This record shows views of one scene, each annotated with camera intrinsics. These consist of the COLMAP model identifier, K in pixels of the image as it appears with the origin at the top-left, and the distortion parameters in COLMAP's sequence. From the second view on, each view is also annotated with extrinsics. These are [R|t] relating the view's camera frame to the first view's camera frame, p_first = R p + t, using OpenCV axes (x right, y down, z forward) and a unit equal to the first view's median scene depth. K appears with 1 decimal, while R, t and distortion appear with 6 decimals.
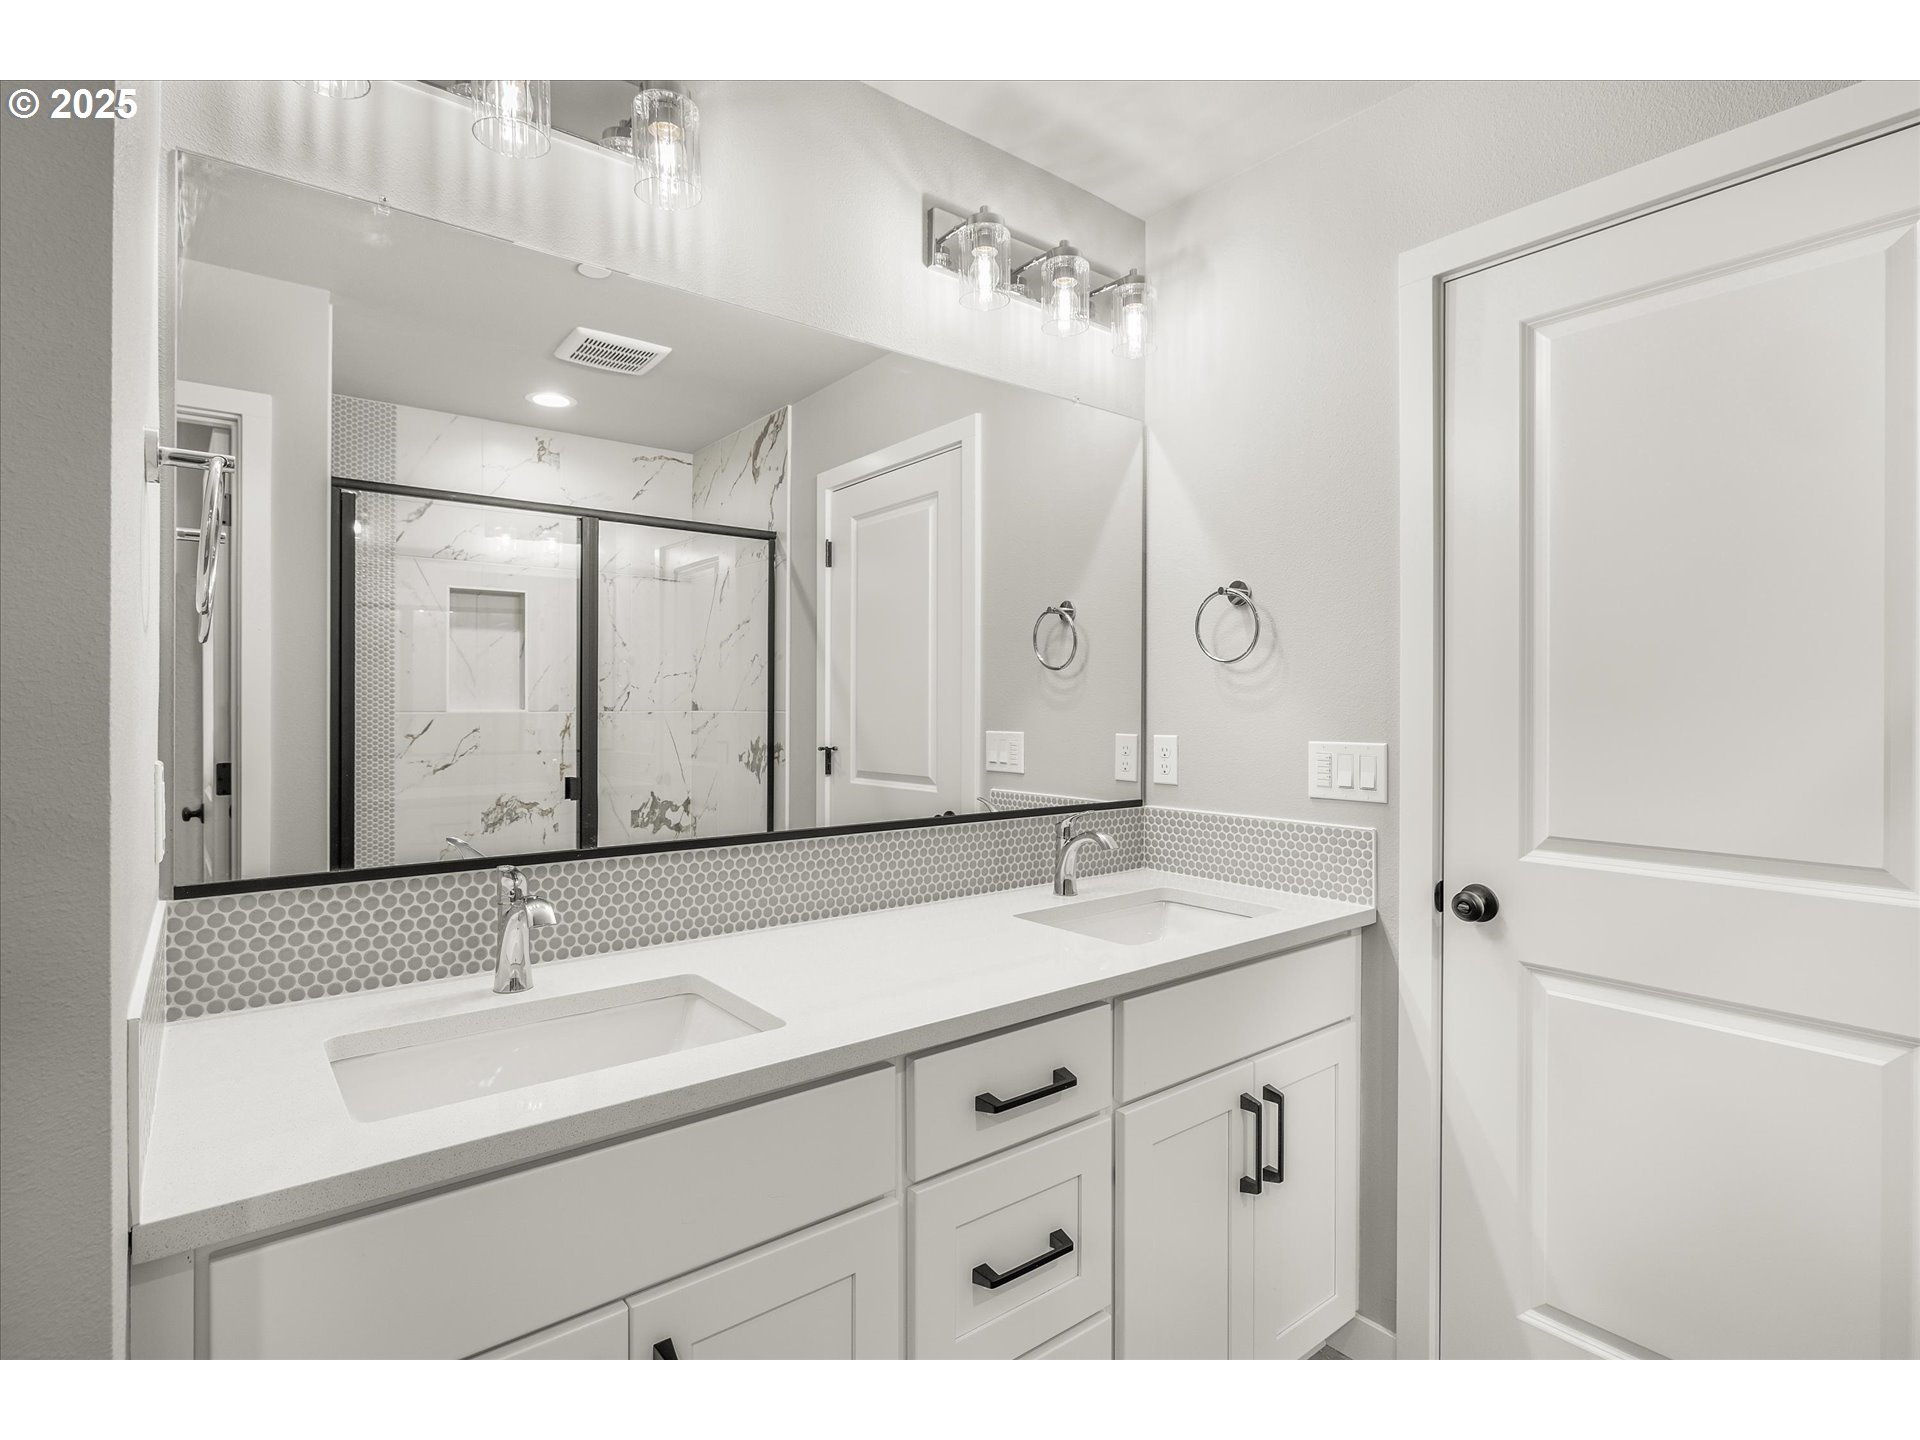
lens RADIAL K [[939.7, 0, 938.9], [0, 939.7, 718.7], [0, 0, 1]] dist [-0.010149, 0.000102]
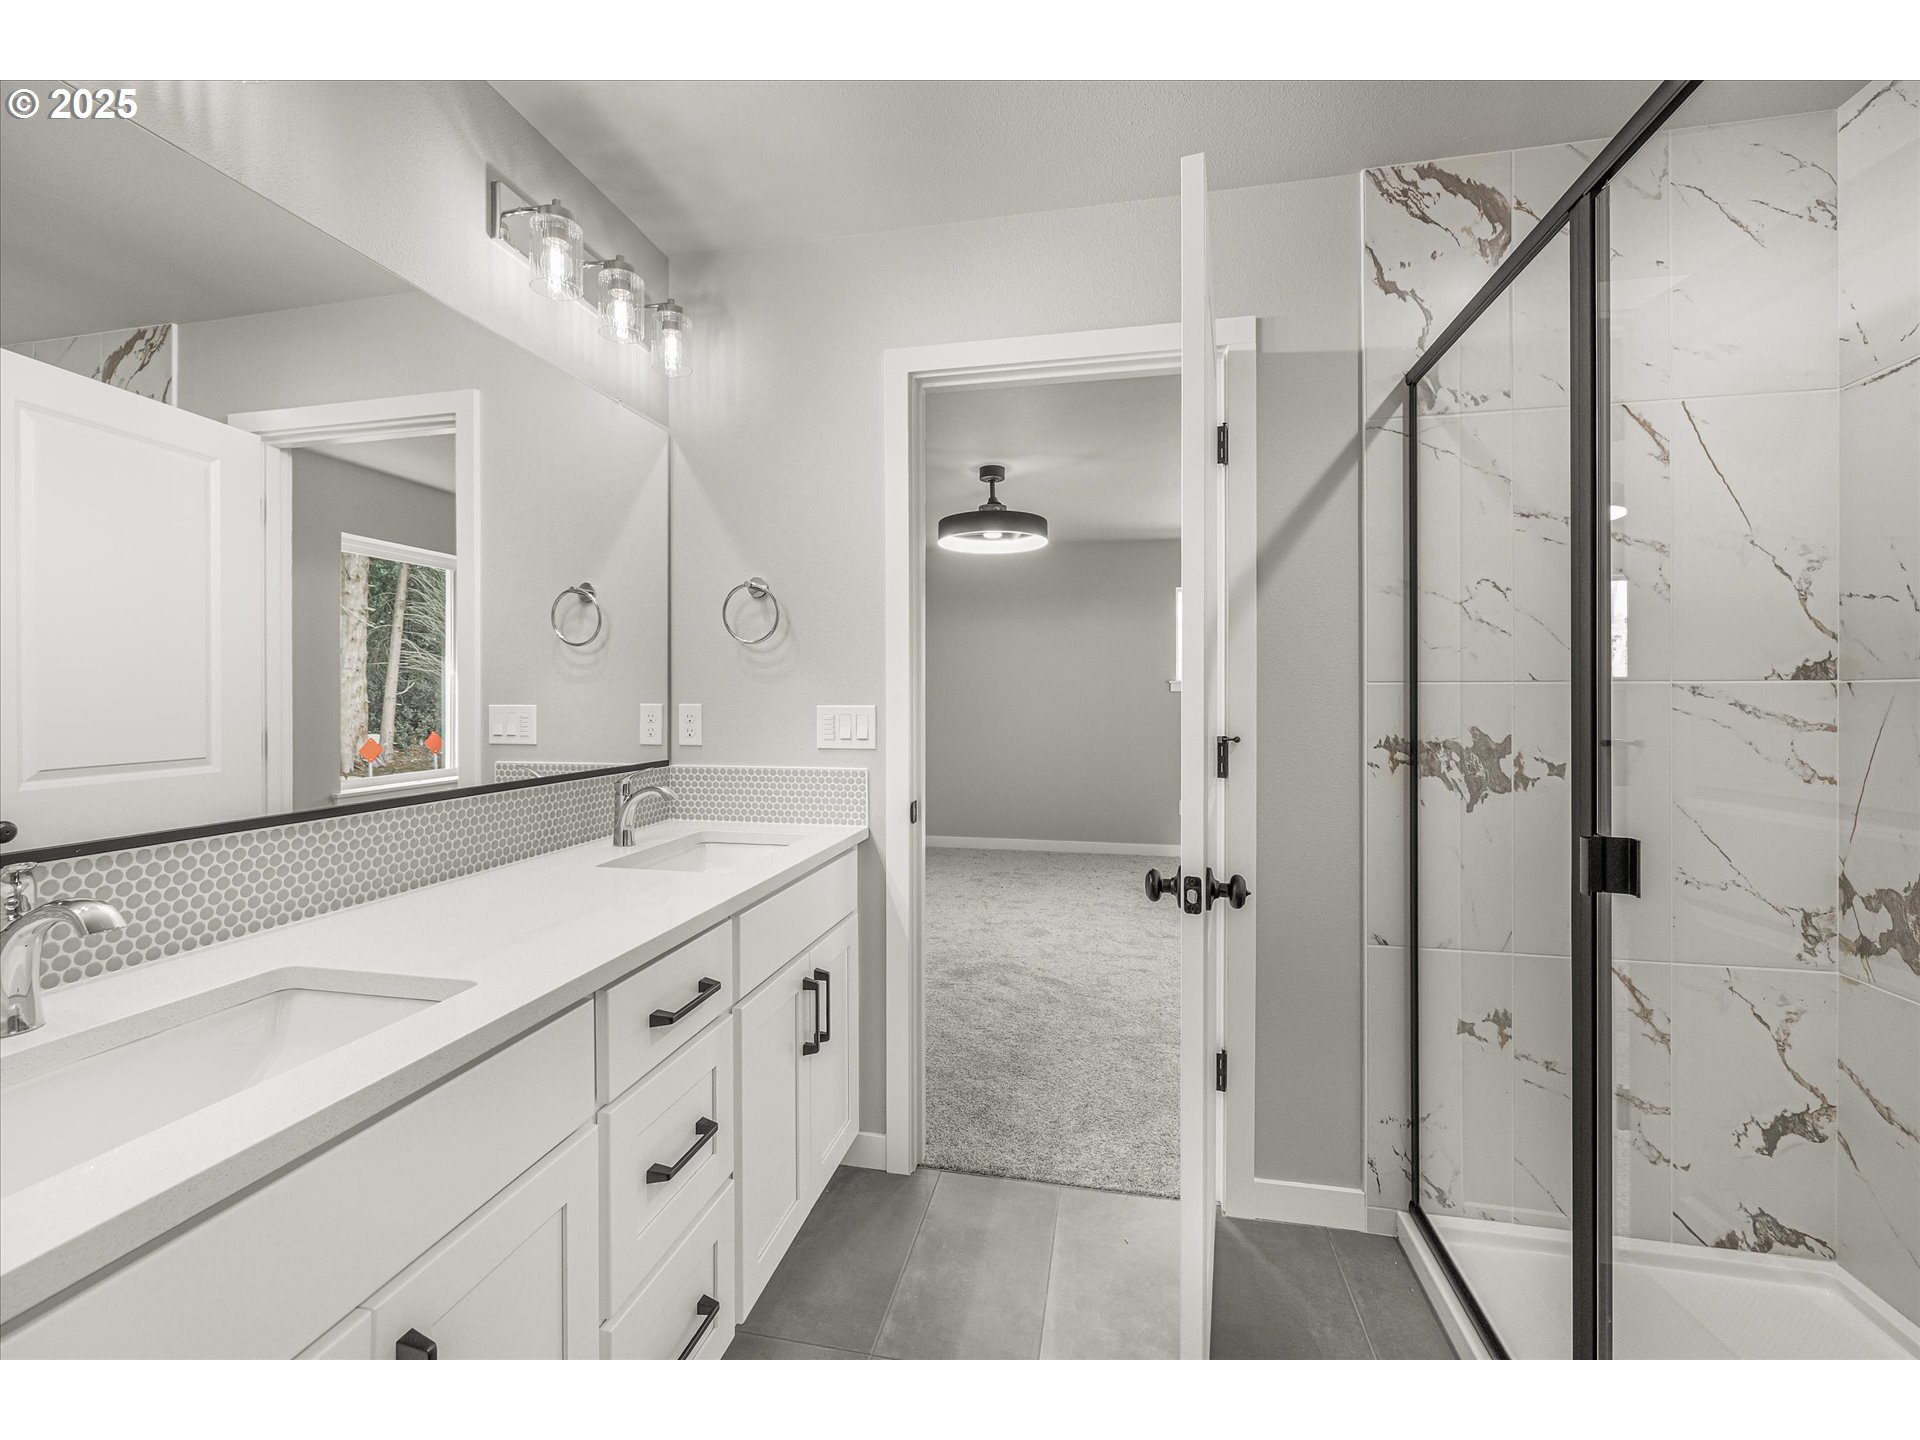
lens RADIAL K [[811.2, 0, 933.0], [0, 811.2, 705.4], [0, 0, 1]] dist [-0.001136, -0.000135]
pose [[0.782148, -0.009205, 0.623025, -0.171277], [0.007545, 0.999957, 0.005301, 0.018278], [-0.623047, 0.000554, 0.782184, 0.019662]]
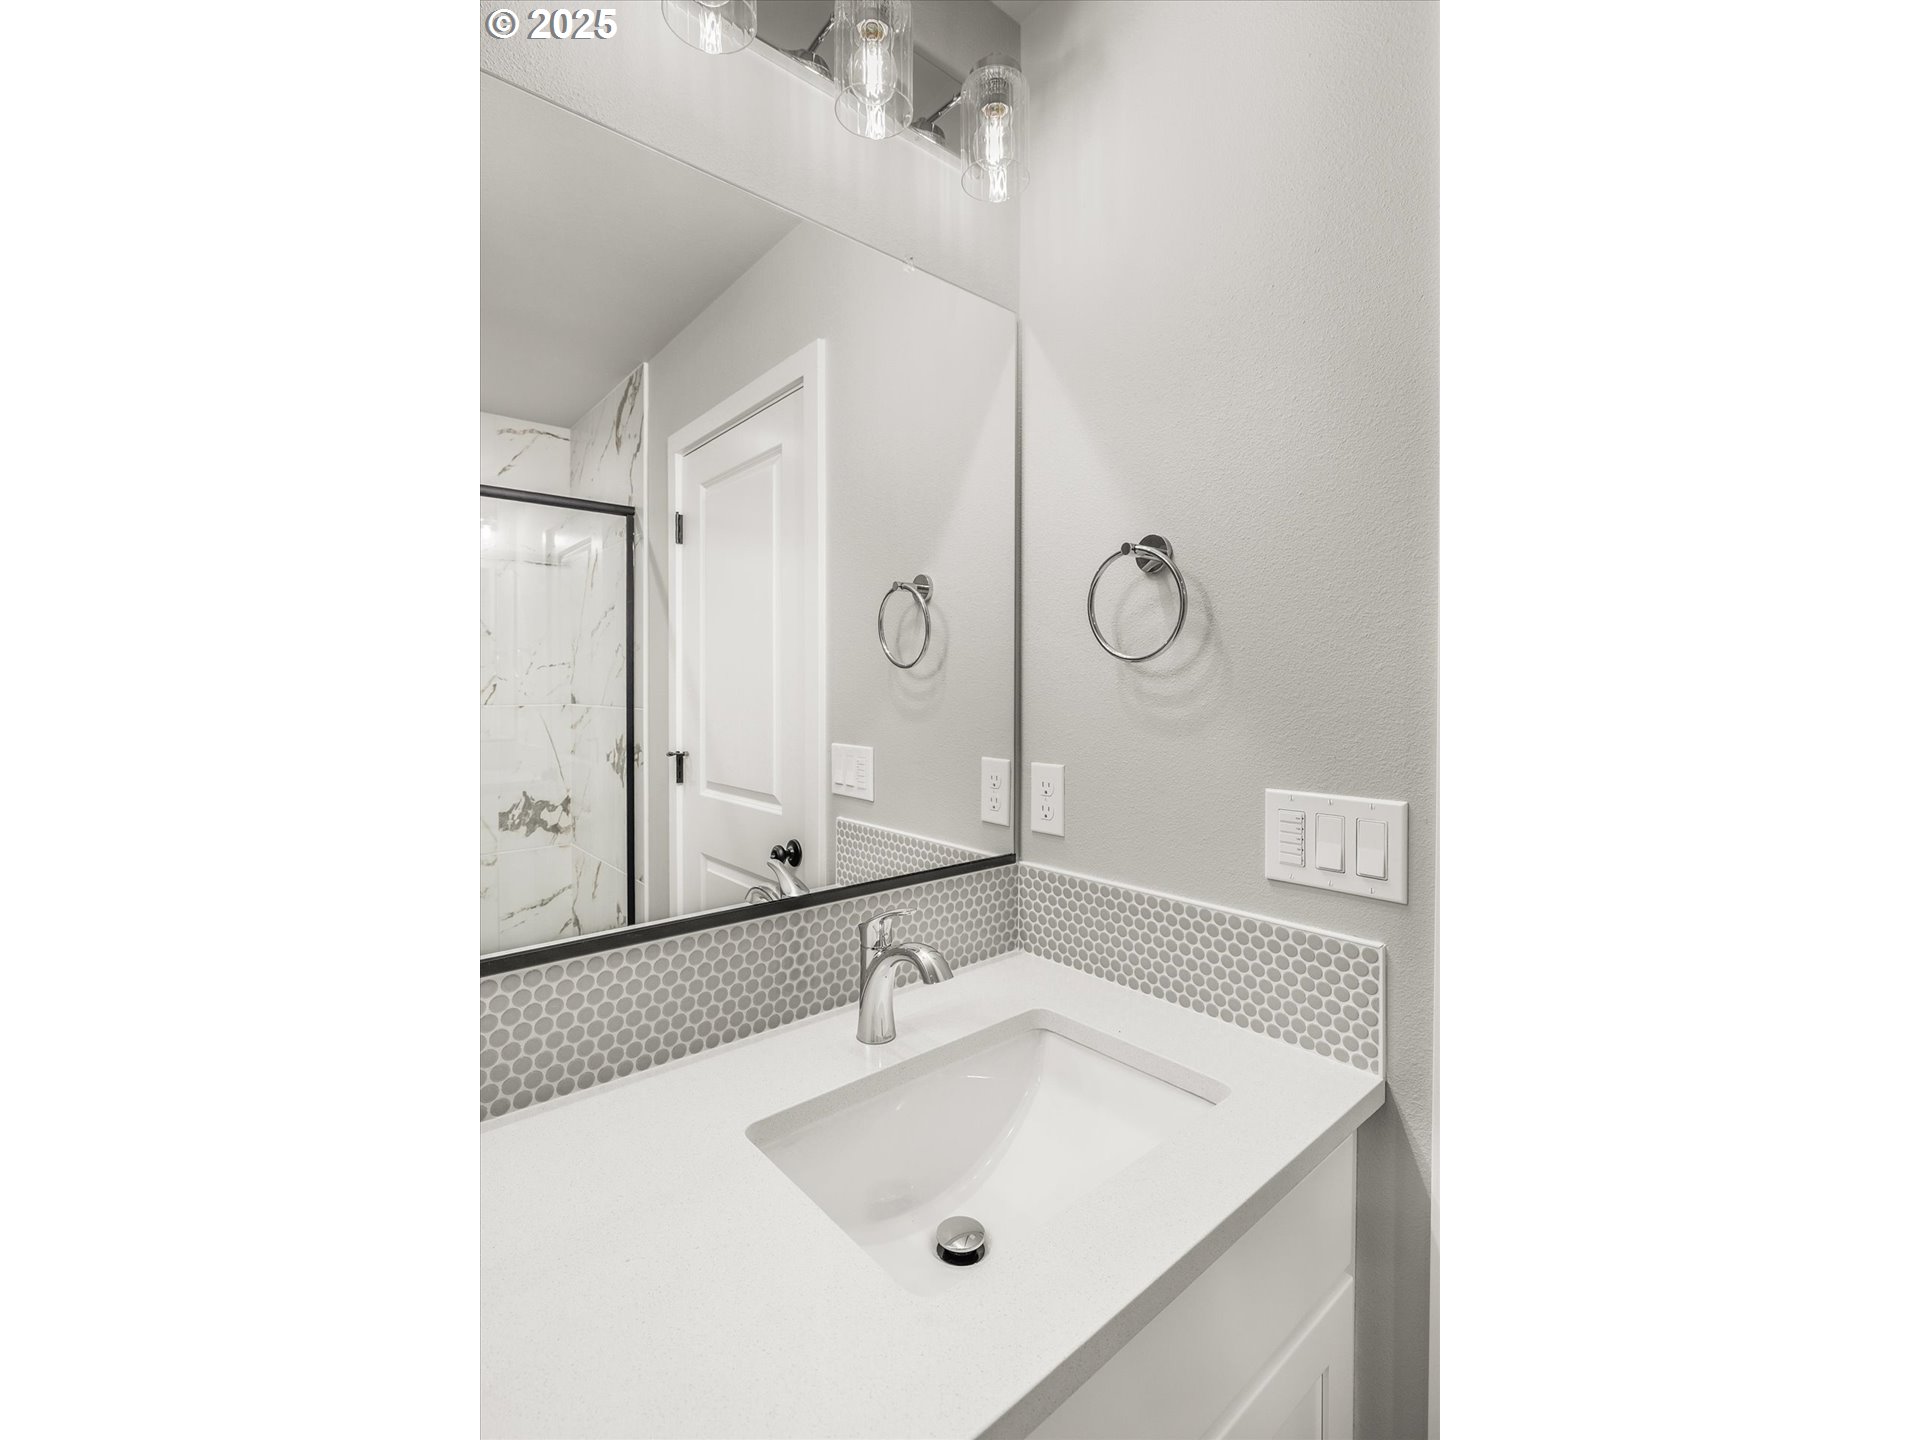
lens RADIAL K [[811.2, 0, 933.0], [0, 811.2, 705.4], [0, 0, 1]] dist [-0.001136, -0.000135]
pose [[0.998307, -0.000359, 0.058158, 0.136358], [-0.000007, 0.999980, 0.006307, -0.032723], [-0.058159, -0.006296, 0.998287, 0.454233]]
